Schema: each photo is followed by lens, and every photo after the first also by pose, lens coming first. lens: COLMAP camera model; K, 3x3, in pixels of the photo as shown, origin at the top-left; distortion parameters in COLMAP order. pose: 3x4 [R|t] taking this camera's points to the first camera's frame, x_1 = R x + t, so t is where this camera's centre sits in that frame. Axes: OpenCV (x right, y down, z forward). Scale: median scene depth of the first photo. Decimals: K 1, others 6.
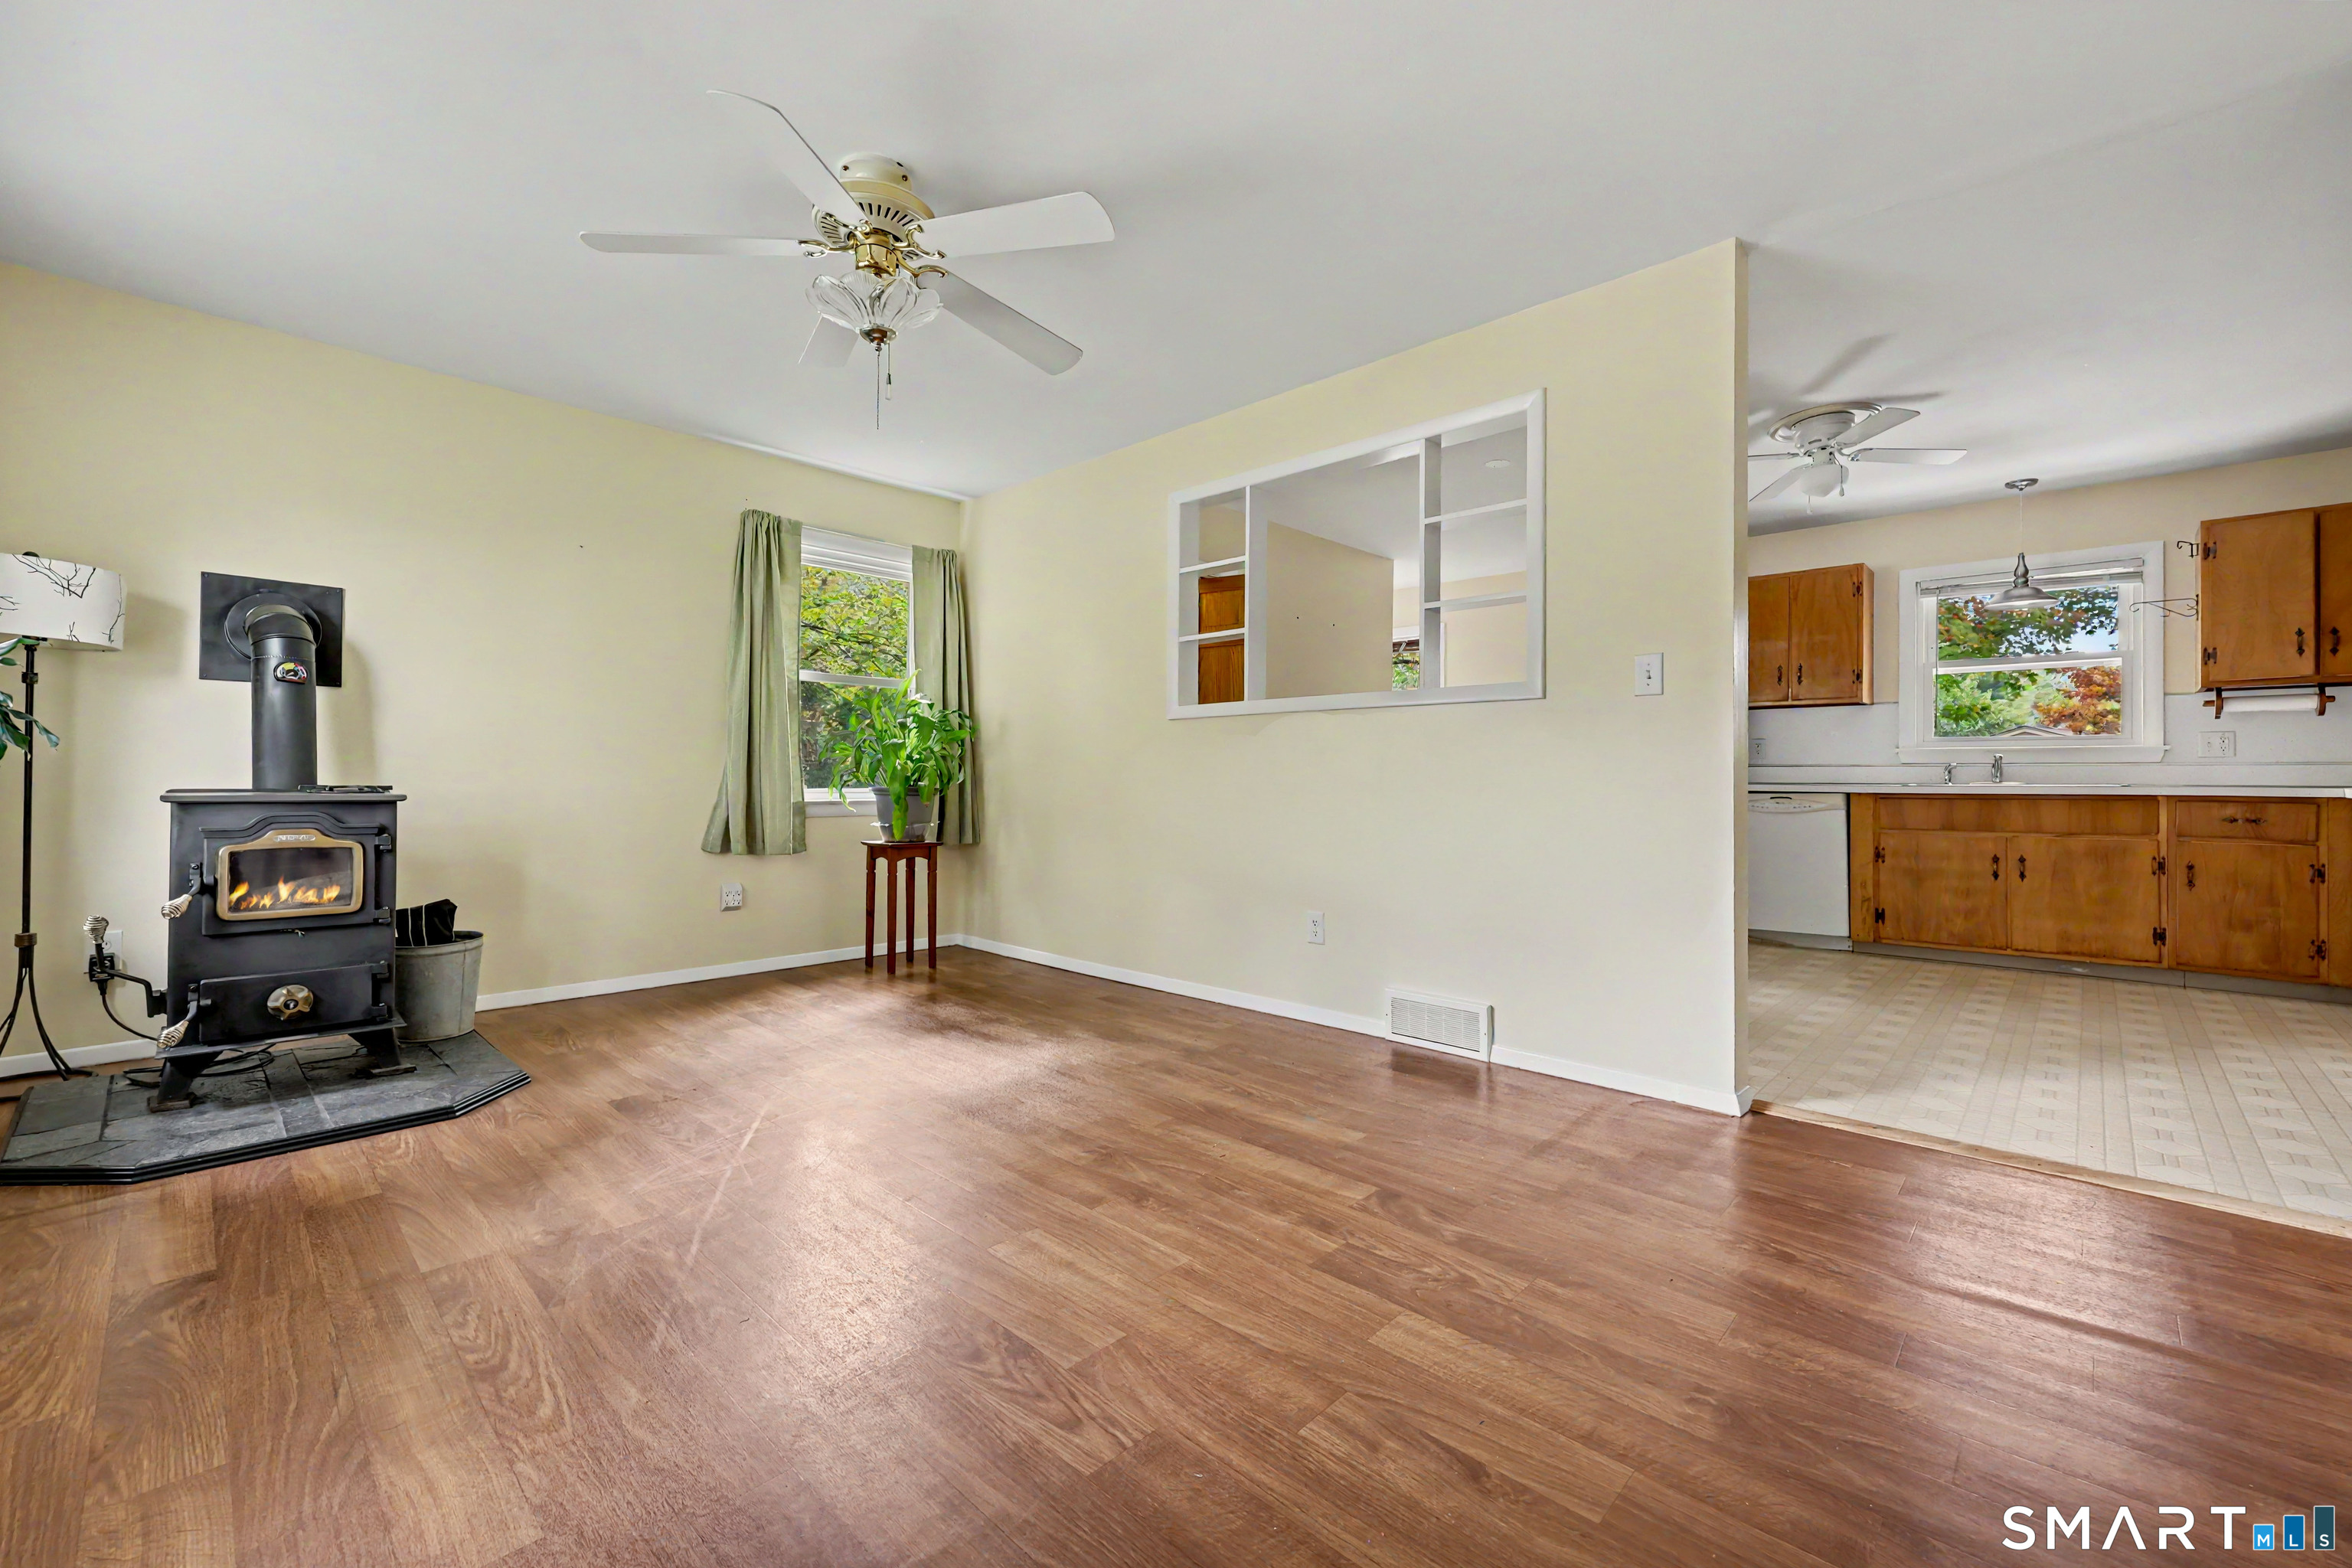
lens RADIAL K [[952.0, 0, 1174.4], [0, 952.0, 776.7], [0, 0, 1]] dist [-0.001560, 0.000389]
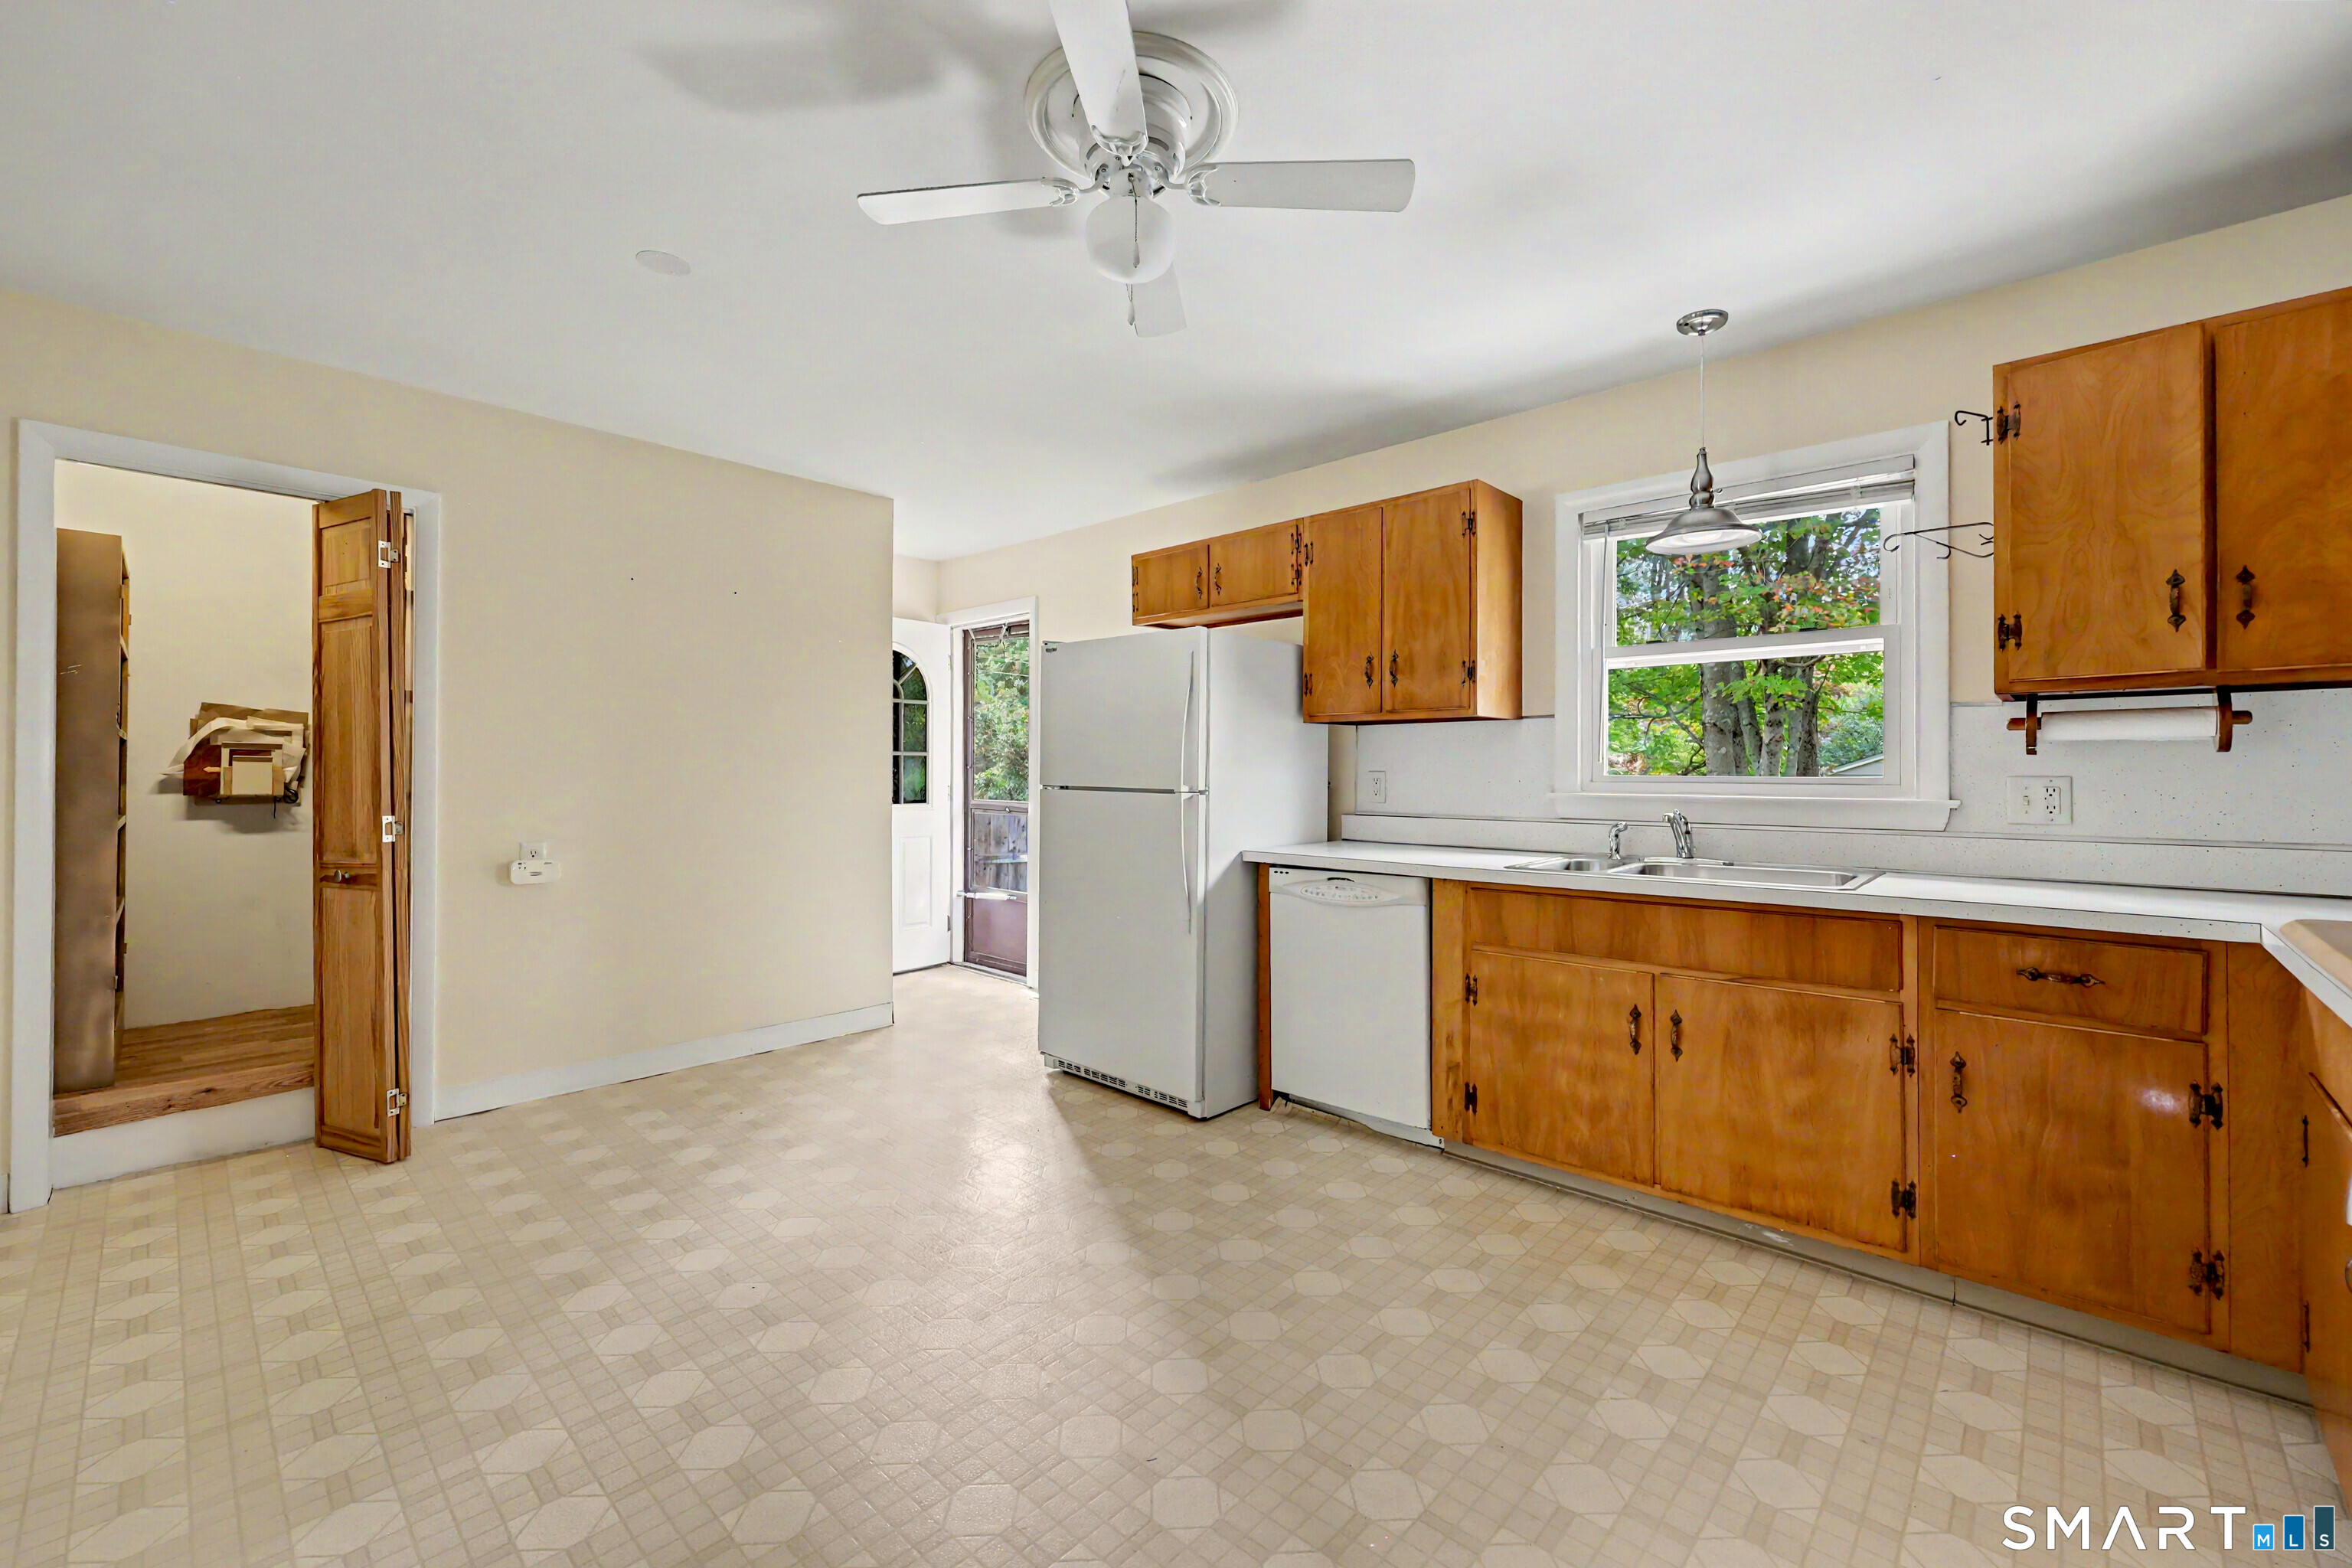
lens RADIAL K [[952.0, 0, 1182.7], [0, 952.0, 769.2], [0, 0, 1]] dist [-0.001560, 0.000389]
pose [[0.999970, -0.001749, 0.007534, 0.631434], [0.001786, 0.999987, -0.004874, -0.050783], [-0.007525, 0.004887, 0.999960, 0.487747]]
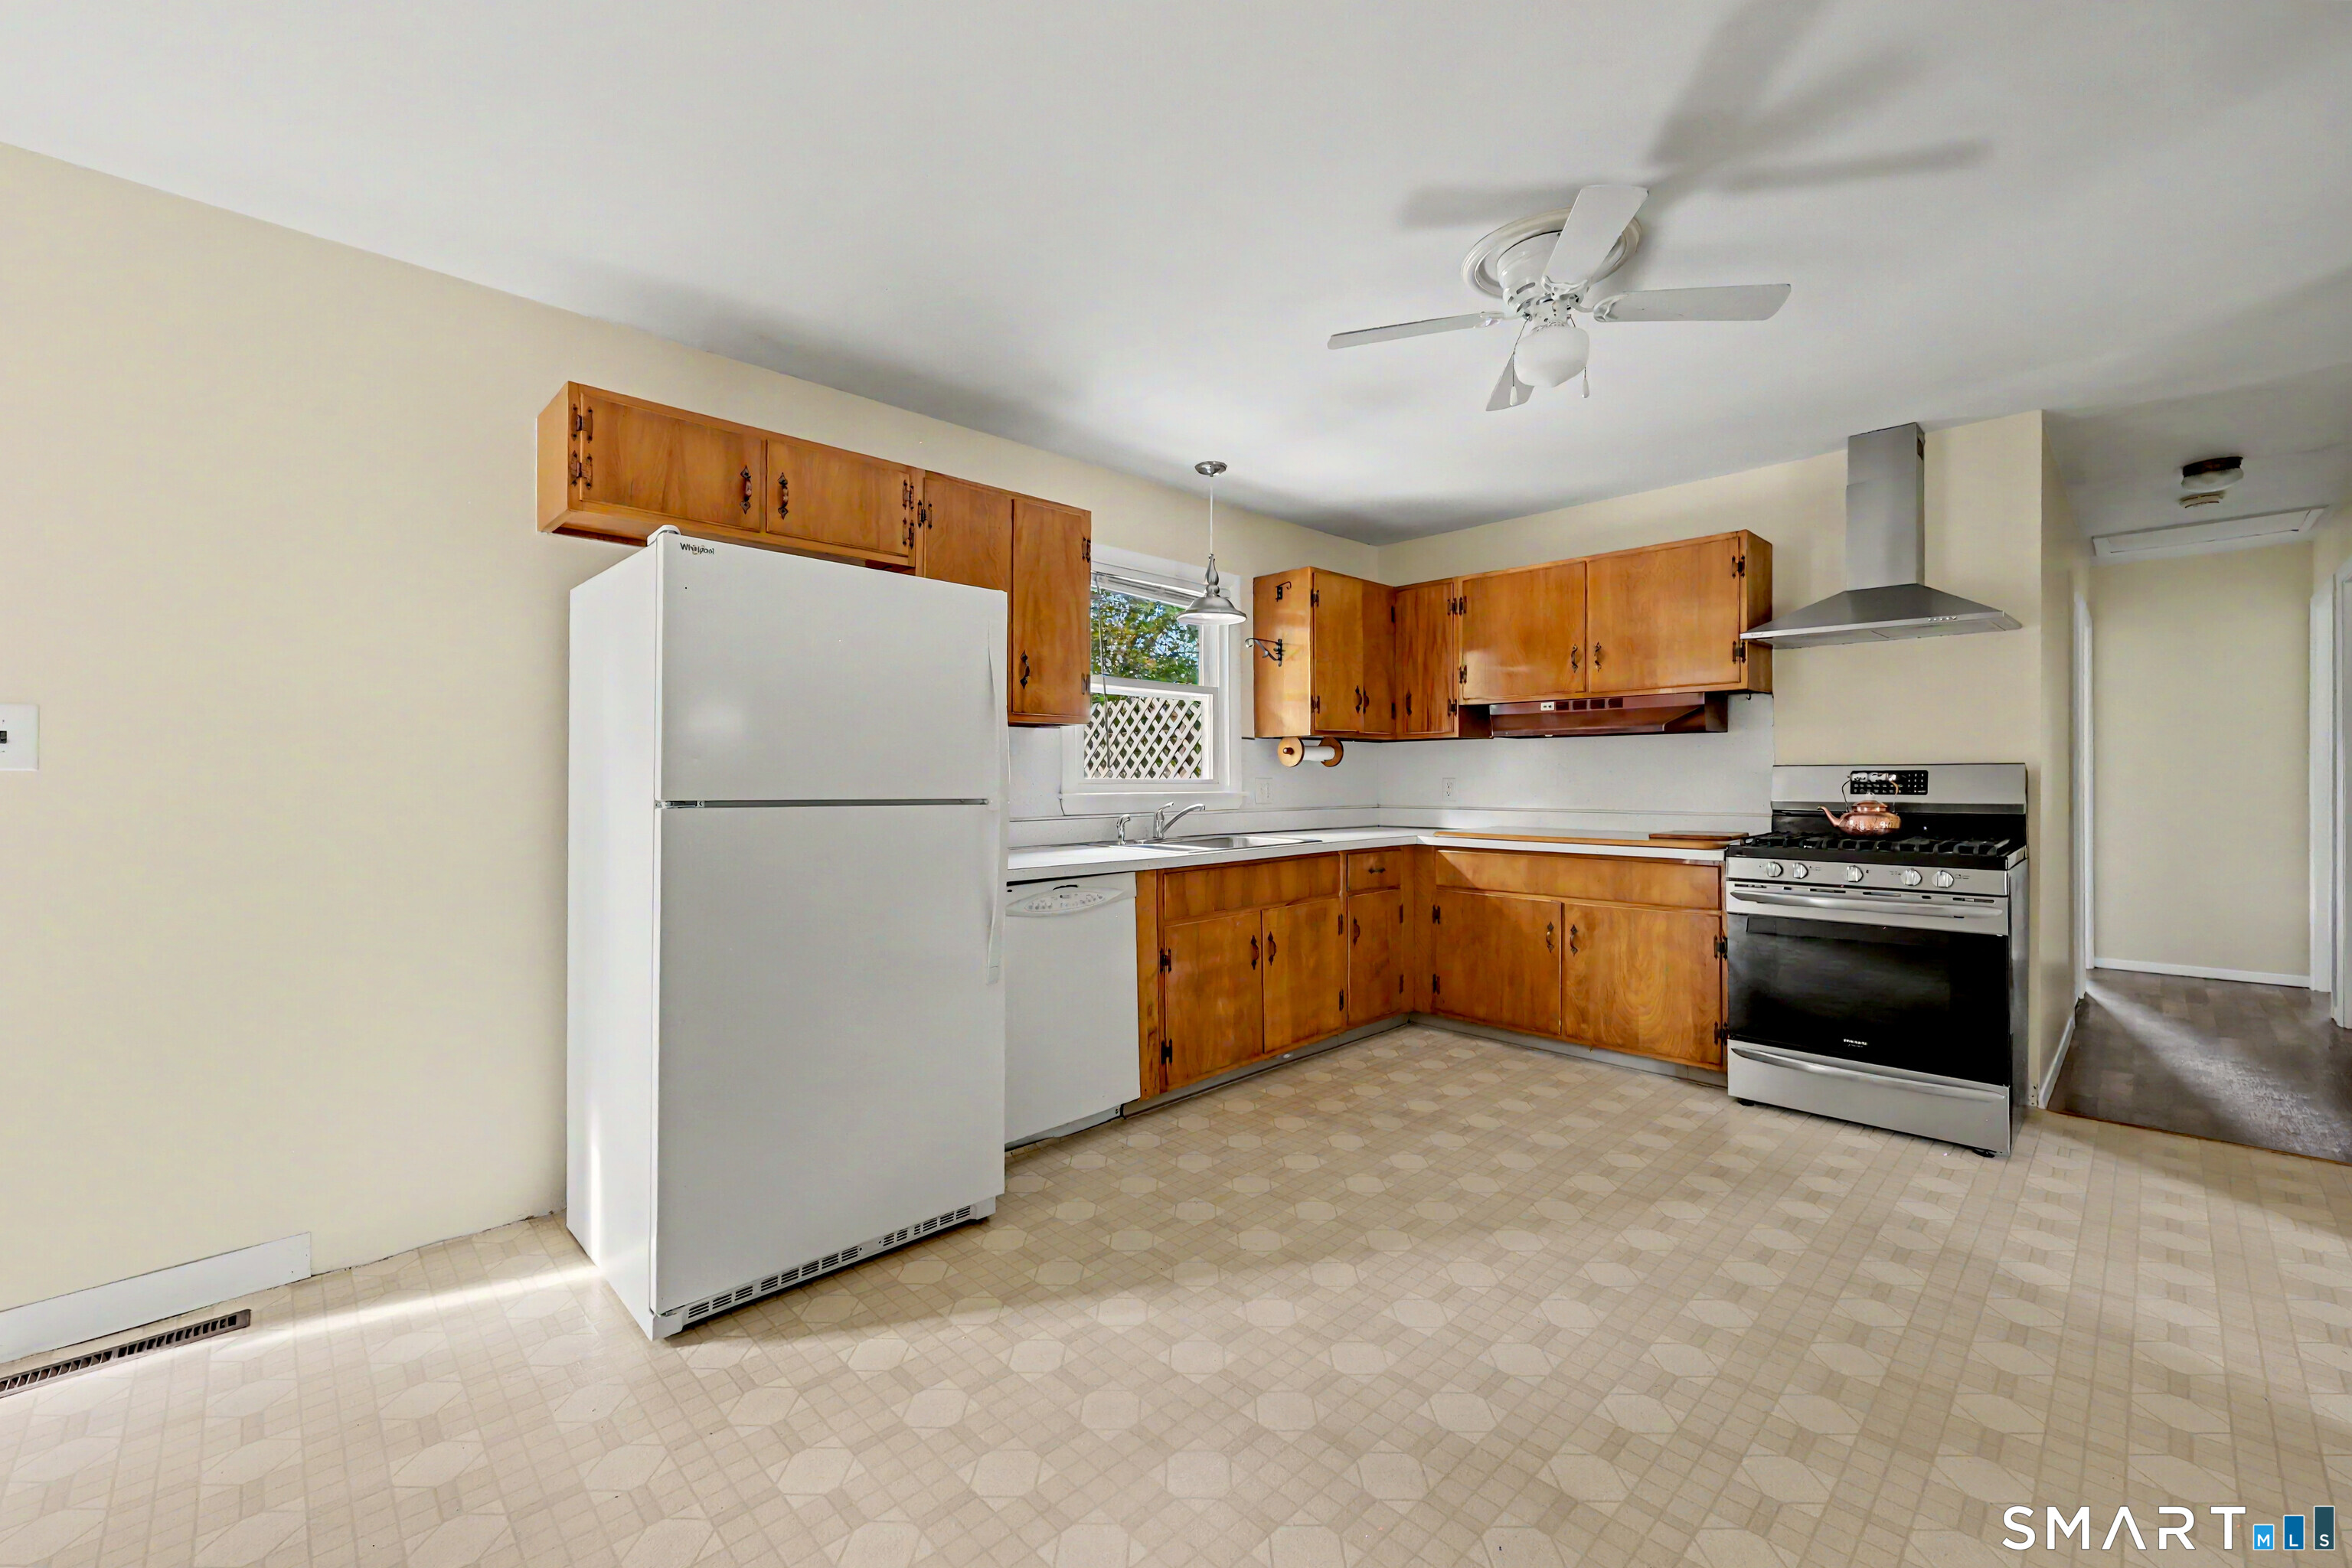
lens RADIAL K [[952.0, 0, 1188.9], [0, 952.0, 776.6], [0, 0, 1]] dist [-0.001560, 0.000389]
pose [[0.036365, -0.005107, 0.999326, 0.088939], [-0.000501, 0.999987, 0.005128, -0.054924], [-0.999338, -0.000687, 0.036362, 1.068250]]
